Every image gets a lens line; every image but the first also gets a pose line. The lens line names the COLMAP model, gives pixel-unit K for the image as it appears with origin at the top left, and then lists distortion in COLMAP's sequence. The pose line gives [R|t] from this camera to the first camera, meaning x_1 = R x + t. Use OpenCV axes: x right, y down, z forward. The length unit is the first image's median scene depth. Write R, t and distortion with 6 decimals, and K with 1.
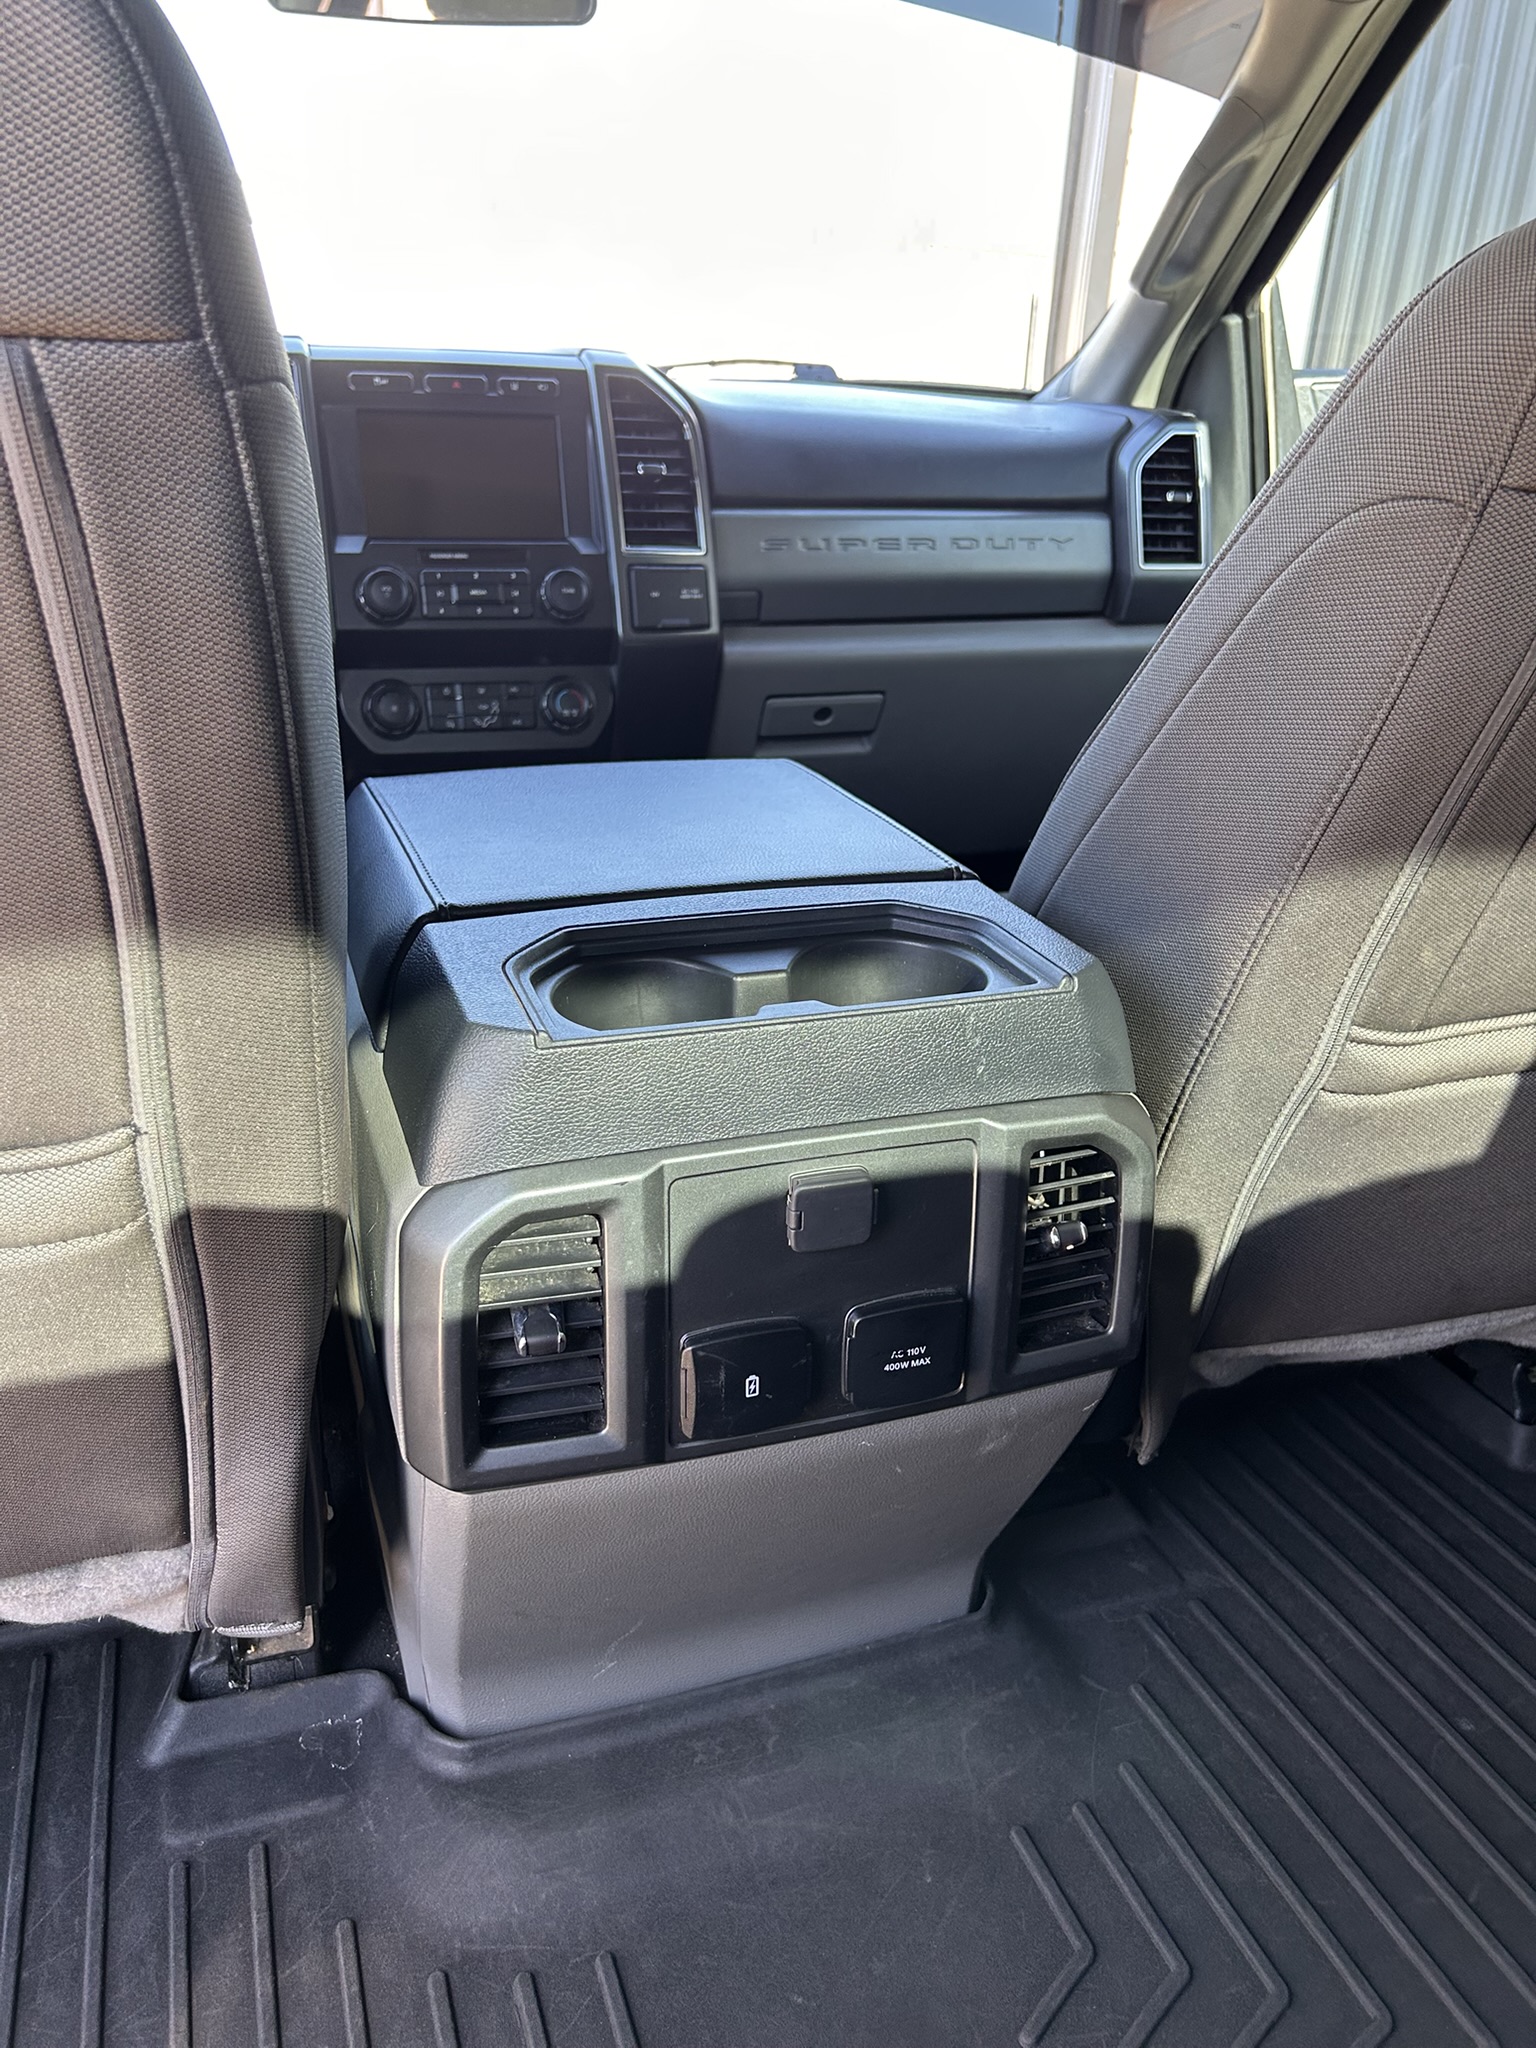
lens RADIAL K [[1544.1, 0, 768.0], [0, 1544.1, 1024.0], [0, 0, 1]] dist [0.016066, 0.000629]
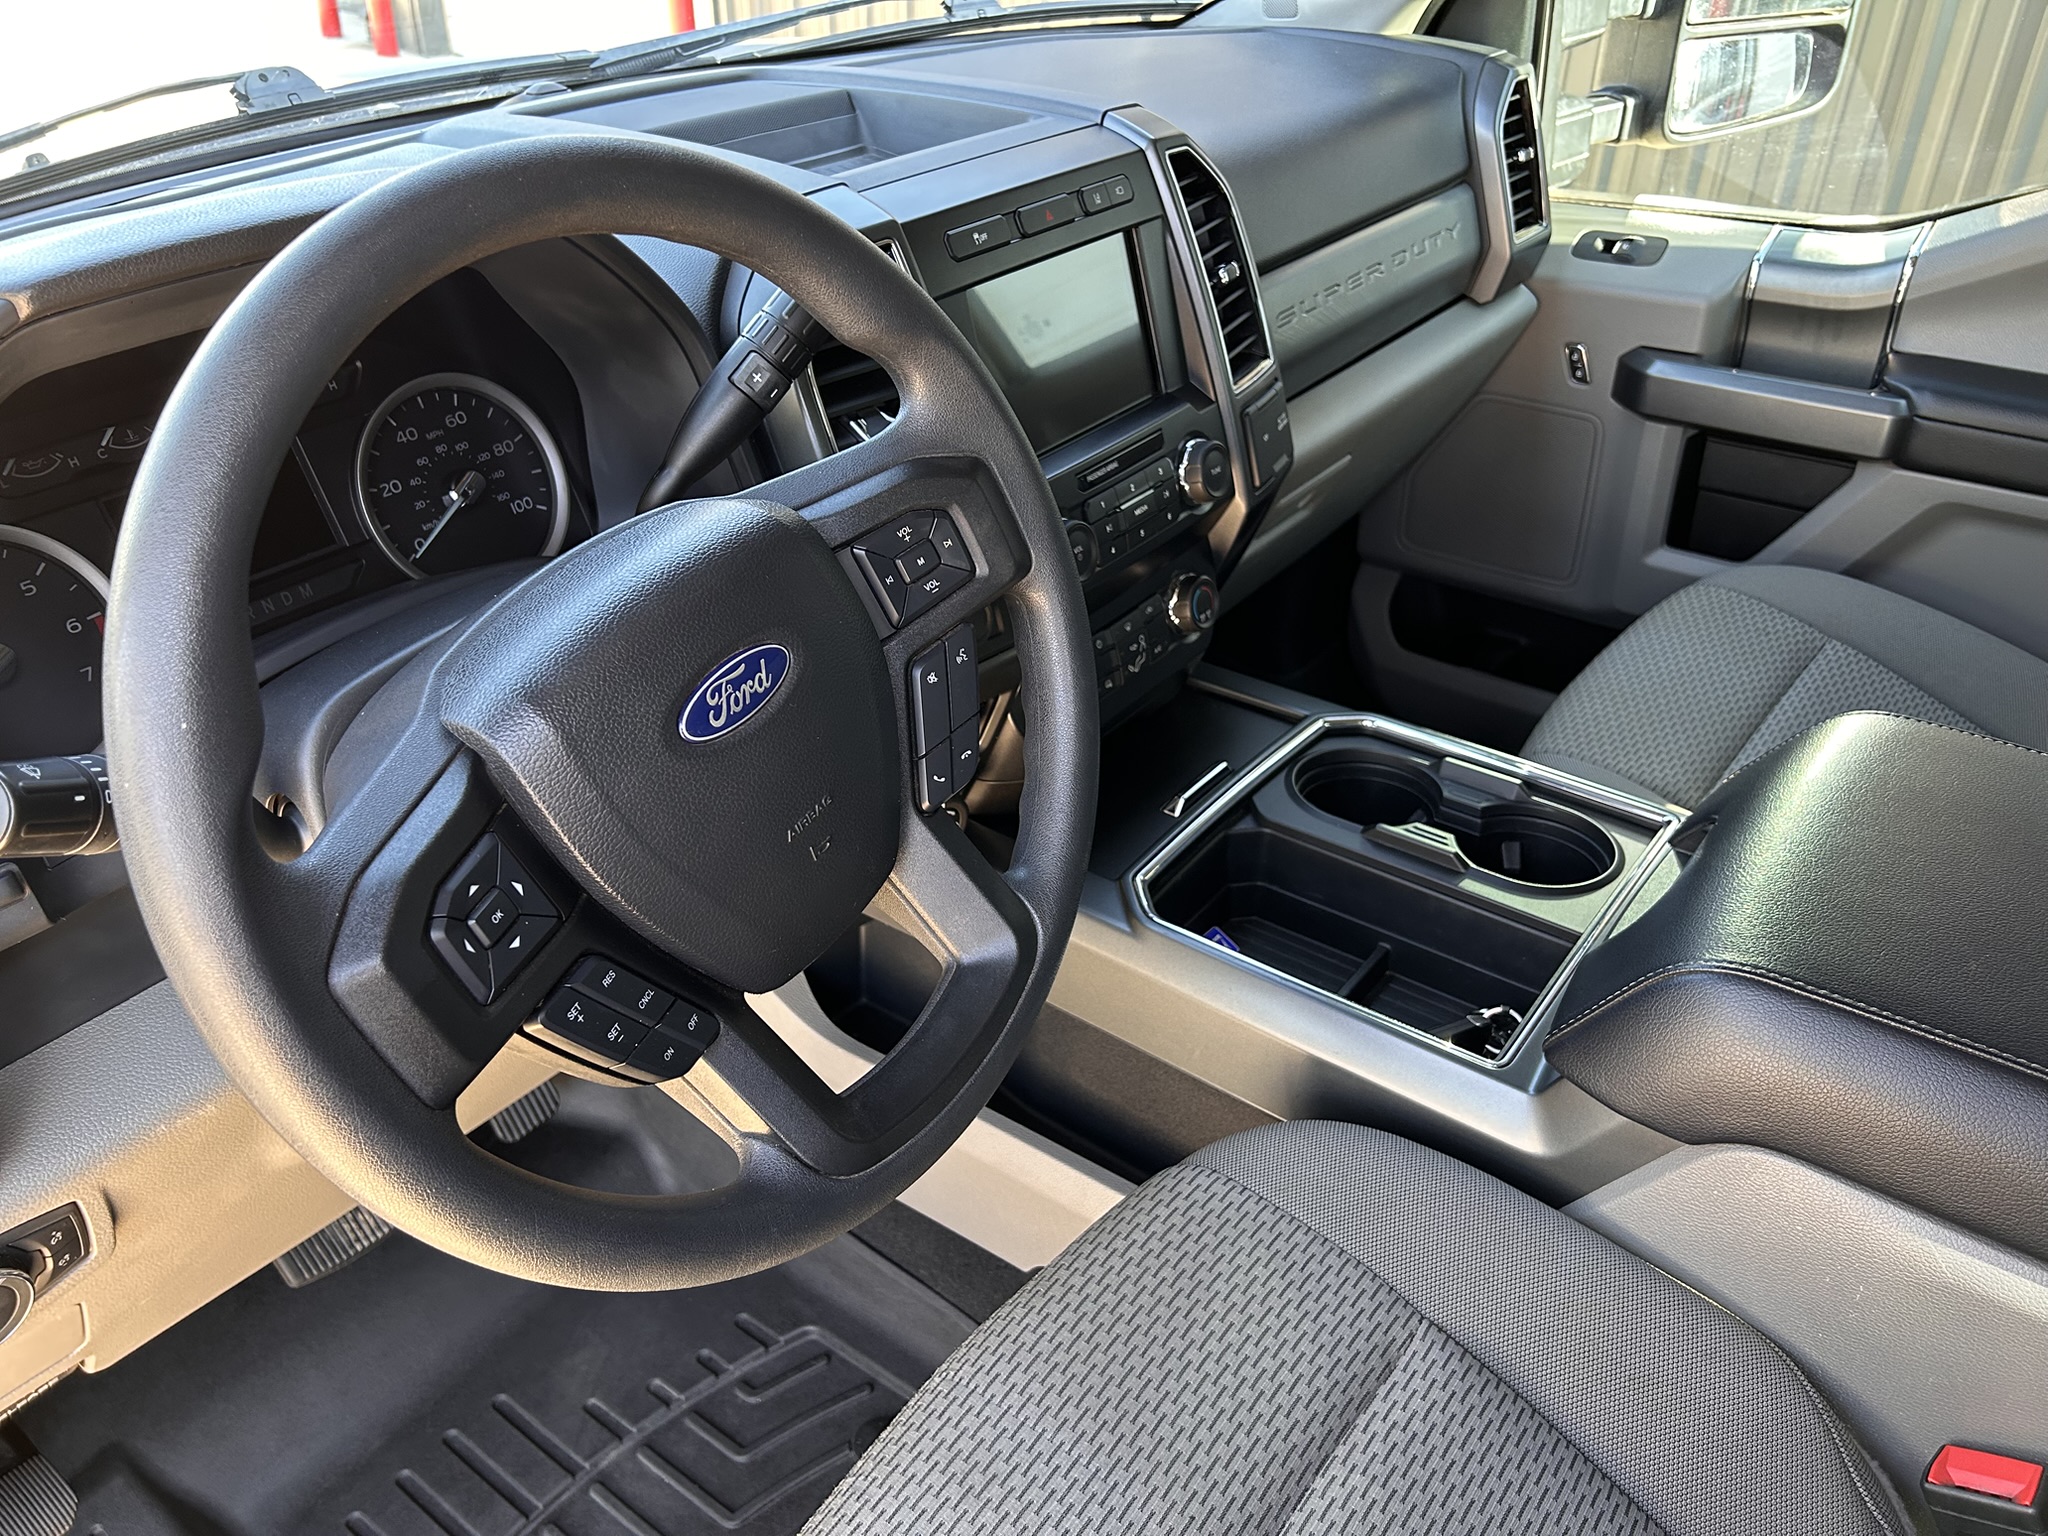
lens RADIAL K [[1544.1, 0, 1024.0], [0, 1544.1, 768.0], [0, 0, 1]] dist [0.016066, 0.000629]
pose [[0.821911, -0.332044, 0.462827, -0.587015], [0.229822, 0.936762, 0.263928, -0.357757], [-0.521195, -0.110557, 0.846246, 0.395925]]
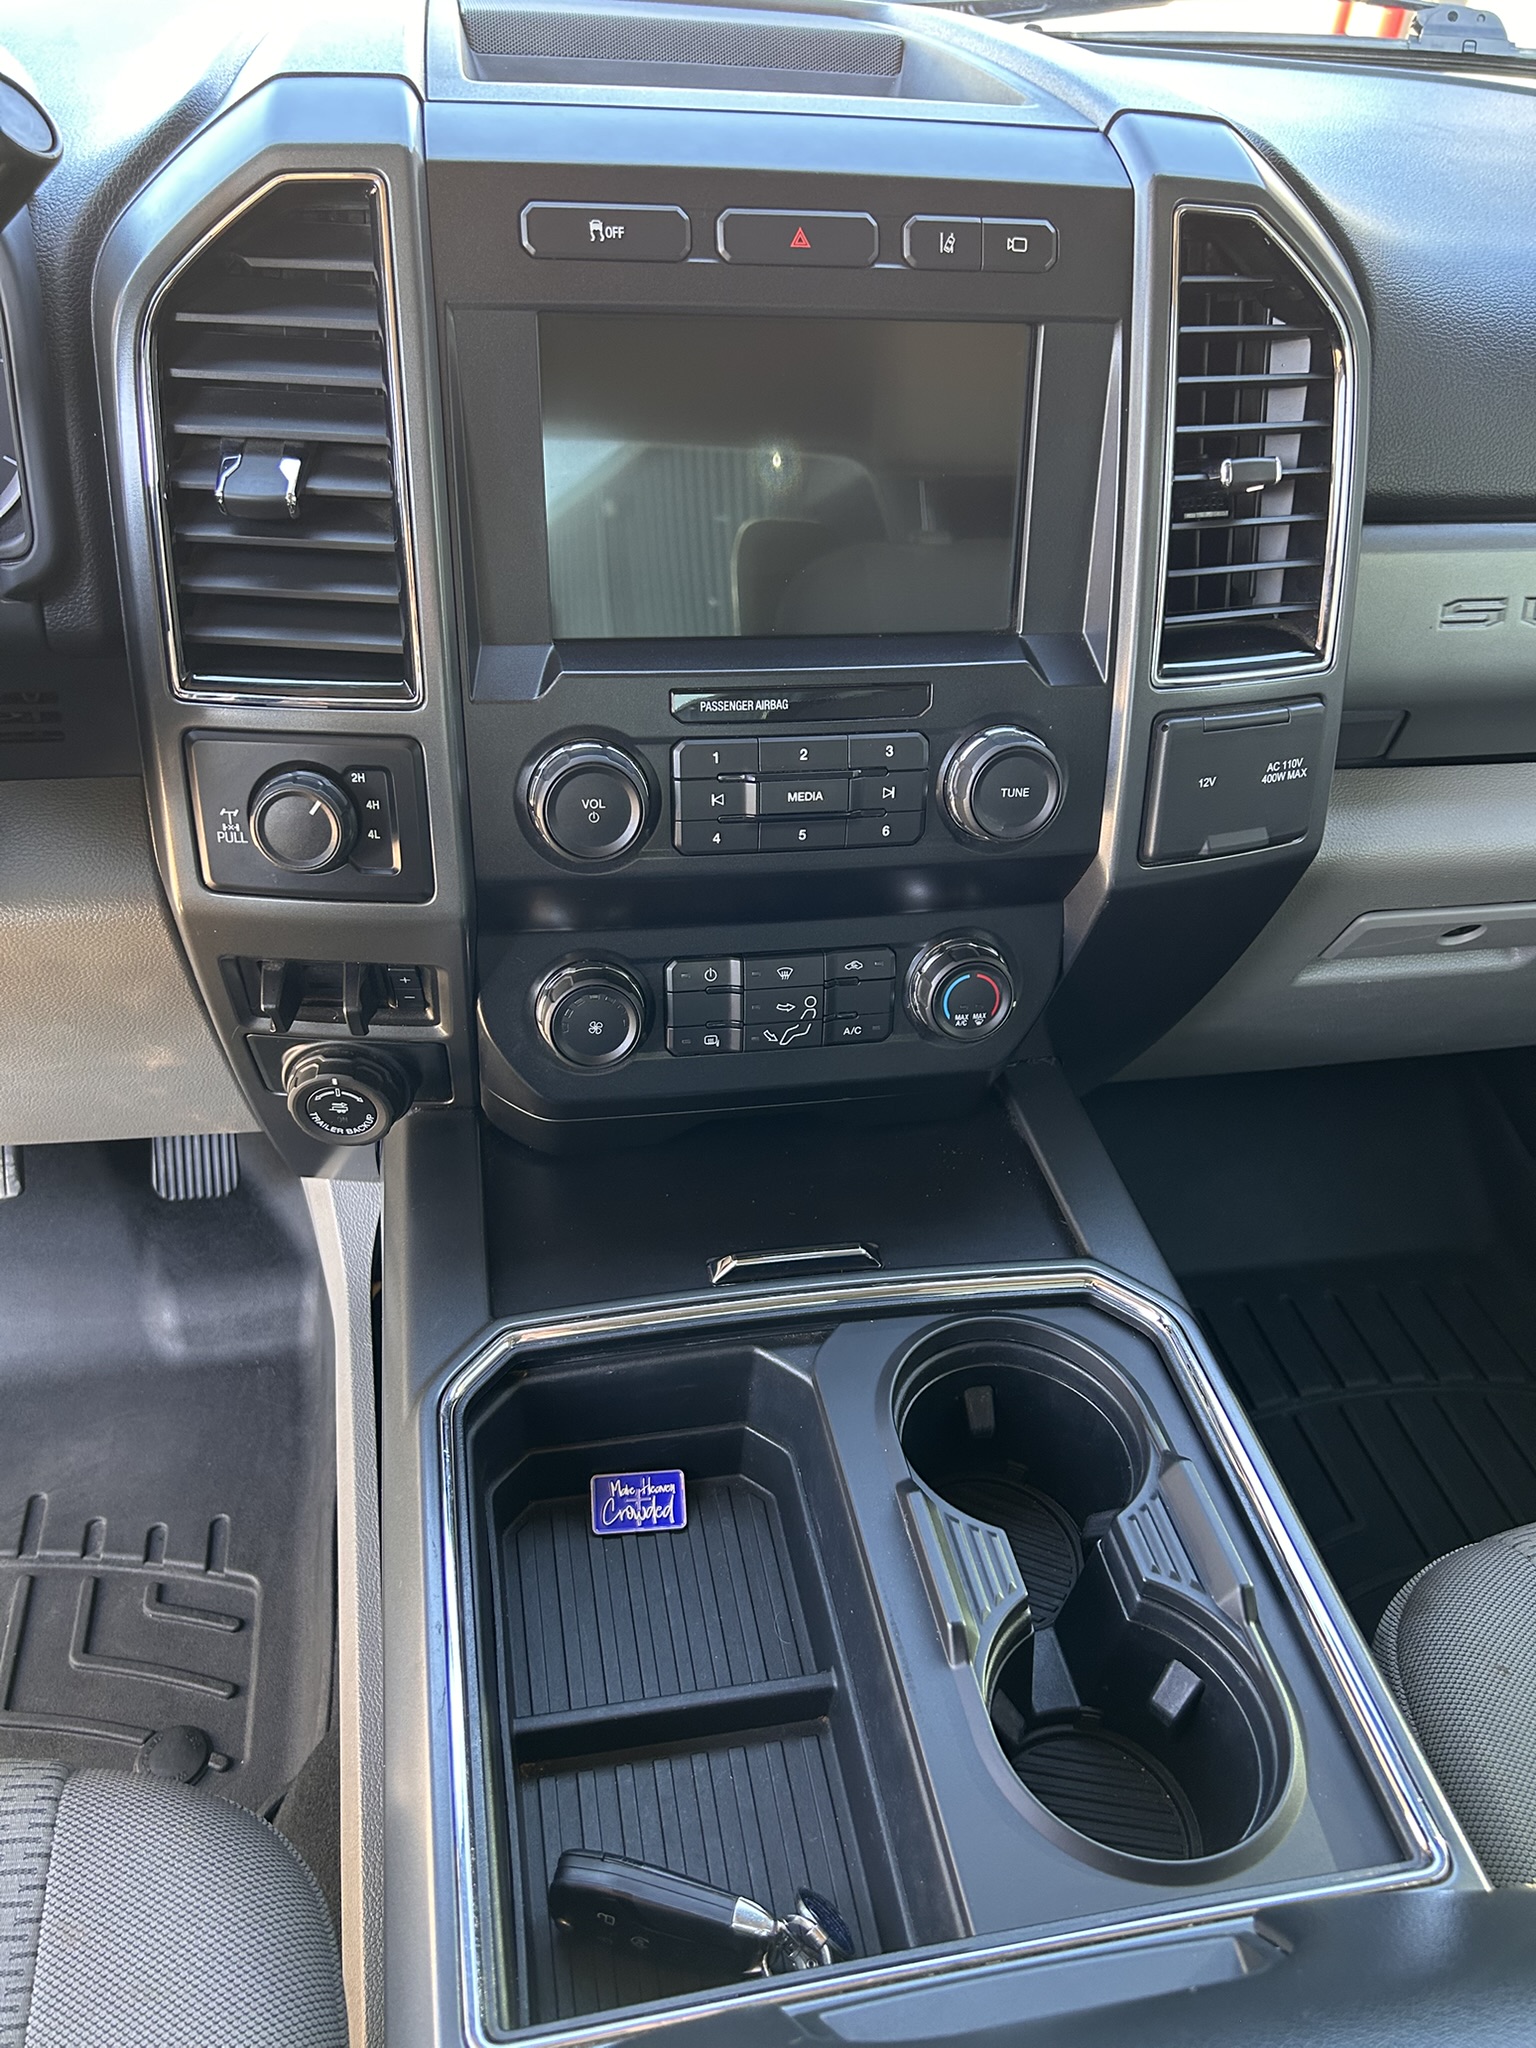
lens RADIAL K [[1548.1, 0, 777.0], [0, 1548.1, 1036.2], [0, 0, 1]] dist [0.009837, -0.001703]
pose [[0.989888, 0.118131, -0.078529, -0.149929], [-0.090634, 0.952578, 0.290482, -0.327734], [0.109120, -0.280427, 0.953653, 0.566532]]
